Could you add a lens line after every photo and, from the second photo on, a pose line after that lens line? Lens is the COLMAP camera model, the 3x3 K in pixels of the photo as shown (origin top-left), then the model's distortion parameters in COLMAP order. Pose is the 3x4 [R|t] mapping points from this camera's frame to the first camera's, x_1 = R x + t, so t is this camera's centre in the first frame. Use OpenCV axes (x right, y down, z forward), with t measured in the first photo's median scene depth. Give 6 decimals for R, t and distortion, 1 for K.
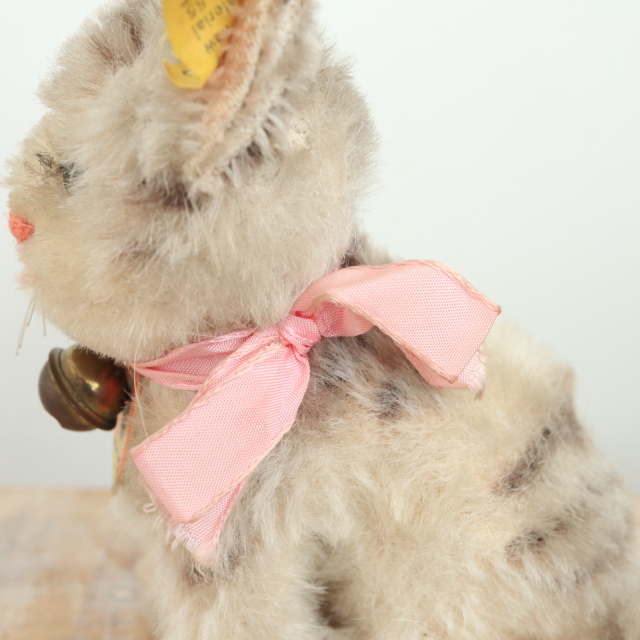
lens RADIAL K [[1128.4, 0, 320.0], [0, 1128.4, 320.0], [0, 0, 1]] dist [0.011996, -0.008128]
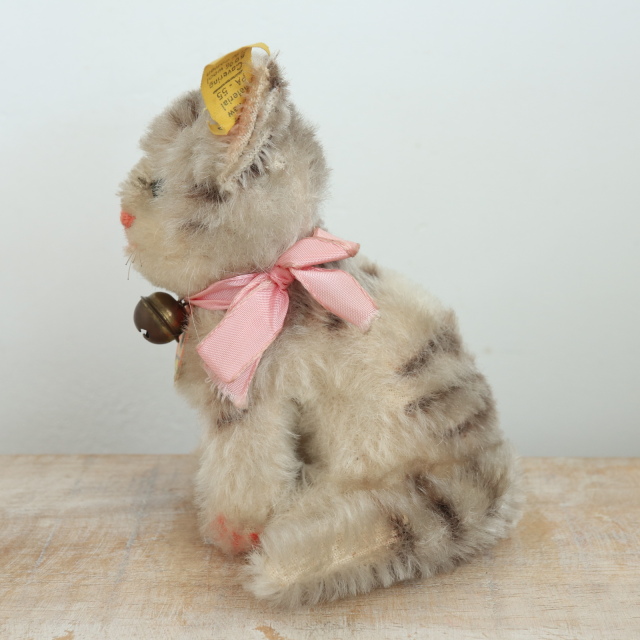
lens RADIAL K [[1202.1, 0, 320.0], [0, 1202.1, 320.0], [0, 0, 1]] dist [0.020786, 0.090725]
pose [[0.998146, 0.000071, -0.060870, 0.165463], [-0.008075, 0.991316, -0.131250, 0.347559], [0.060332, 0.131498, 0.989479, -0.902280]]
